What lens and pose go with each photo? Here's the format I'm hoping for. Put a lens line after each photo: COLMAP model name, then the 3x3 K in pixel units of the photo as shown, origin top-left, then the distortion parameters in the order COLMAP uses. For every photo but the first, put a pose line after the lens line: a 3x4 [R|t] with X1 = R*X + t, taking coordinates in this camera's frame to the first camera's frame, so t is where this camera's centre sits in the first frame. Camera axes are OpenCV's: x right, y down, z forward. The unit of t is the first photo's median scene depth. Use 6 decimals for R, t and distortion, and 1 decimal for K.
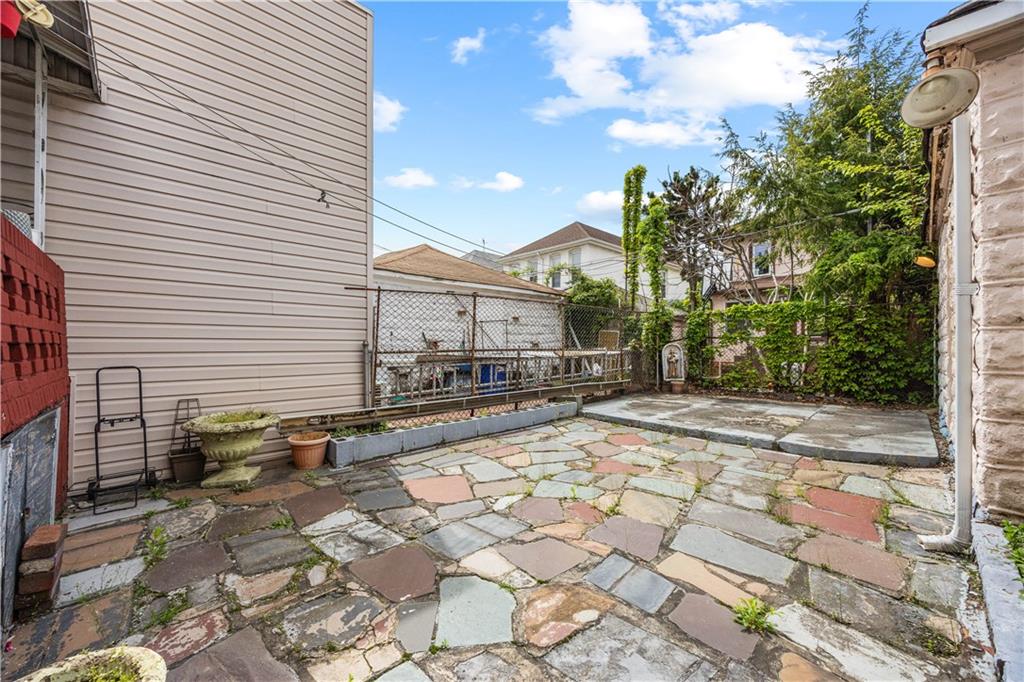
lens RADIAL K [[394.5, 0, 511.9], [0, 394.5, 340.2], [0, 0, 1]] dist [-0.002038, -0.000412]
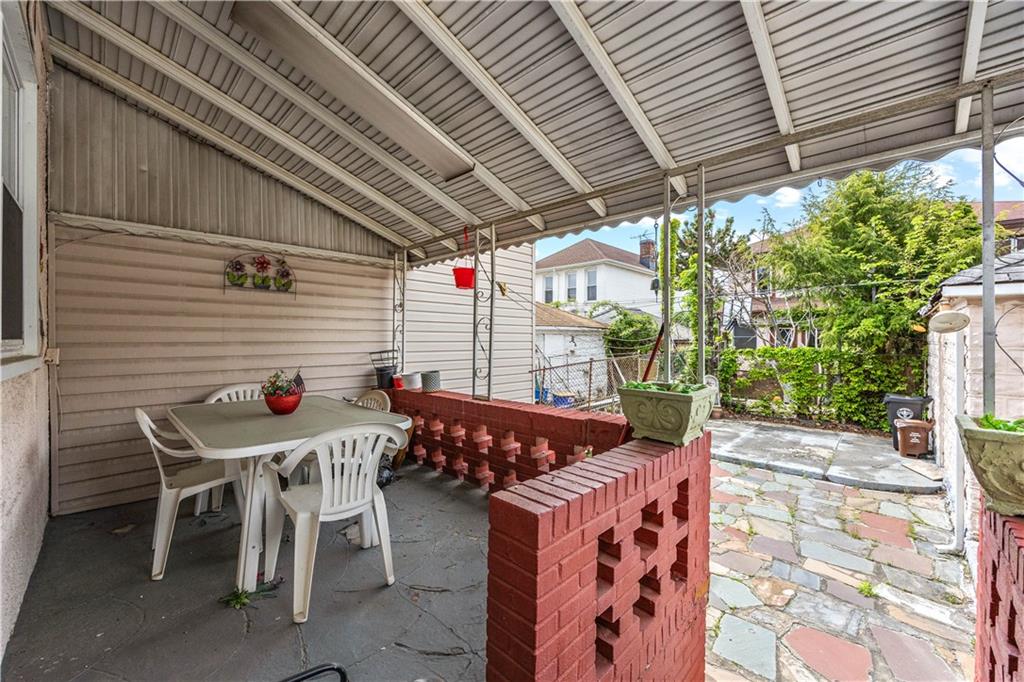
lens RADIAL K [[394.5, 0, 512.5], [0, 394.5, 336.3], [0, 0, 1]] dist [-0.002038, -0.000412]
pose [[0.999332, -0.005456, 0.036130, -0.661173], [0.005371, 0.999983, 0.002446, -0.326822], [-0.036143, -0.002250, 0.999344, -0.502564]]
